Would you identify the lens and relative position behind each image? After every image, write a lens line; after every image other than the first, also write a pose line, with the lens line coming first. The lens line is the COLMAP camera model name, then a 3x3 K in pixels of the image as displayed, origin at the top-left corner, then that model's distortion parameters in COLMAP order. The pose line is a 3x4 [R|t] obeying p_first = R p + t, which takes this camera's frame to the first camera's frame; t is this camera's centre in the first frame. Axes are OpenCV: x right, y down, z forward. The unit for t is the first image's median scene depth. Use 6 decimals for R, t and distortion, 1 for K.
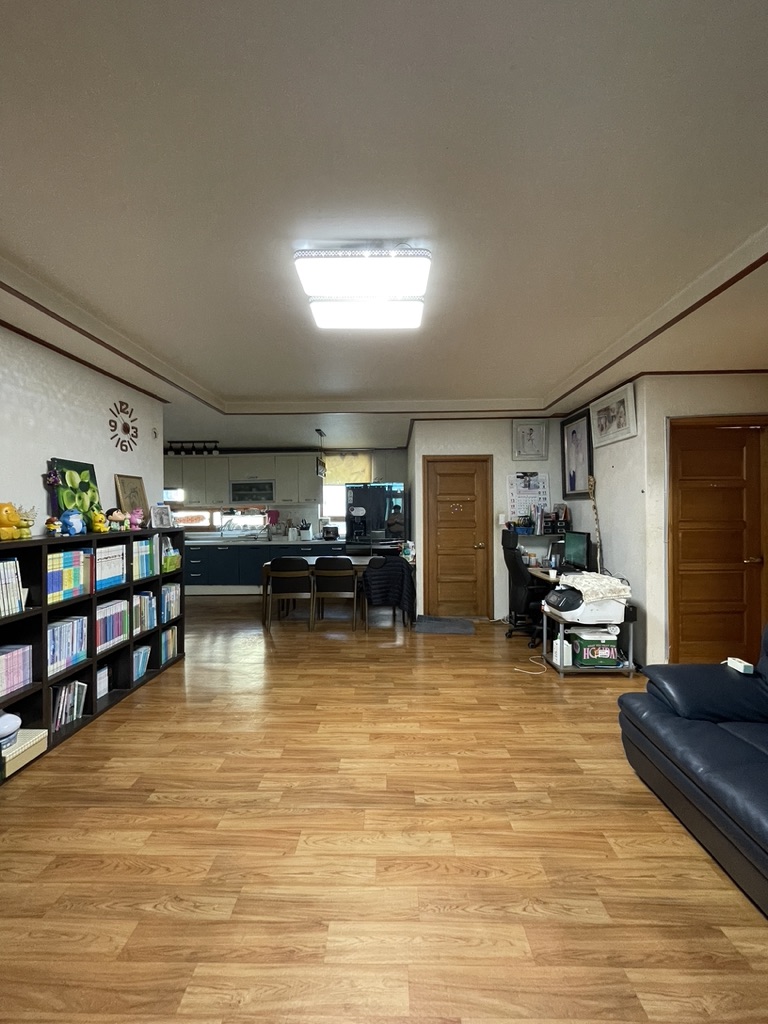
lens RADIAL K [[411.3, 0, 384.0], [0, 411.3, 512.0], [0, 0, 1]] dist [-0.000018, -0.000016]
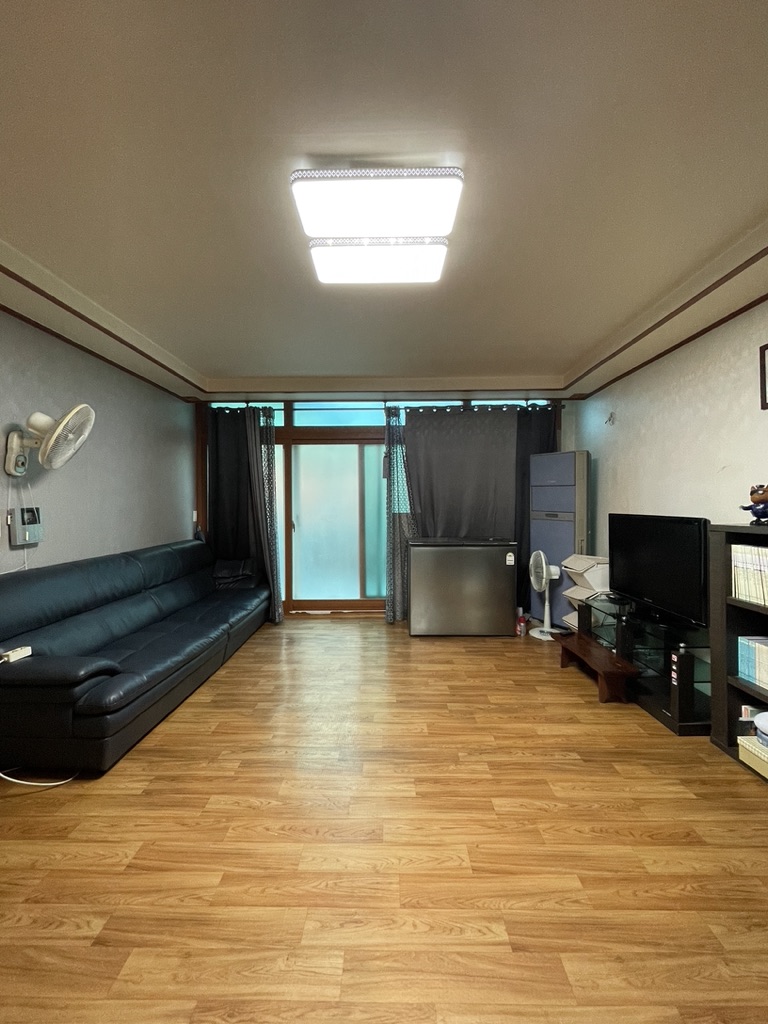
lens RADIAL K [[411.3, 0, 384.0], [0, 411.3, 512.0], [0, 0, 1]] dist [-0.000018, -0.000016]
pose [[-0.999917, 0.012230, -0.004165, -0.049141], [0.012151, 0.999753, 0.018591, 0.010307], [0.004391, 0.018538, -0.999819, 2.003546]]
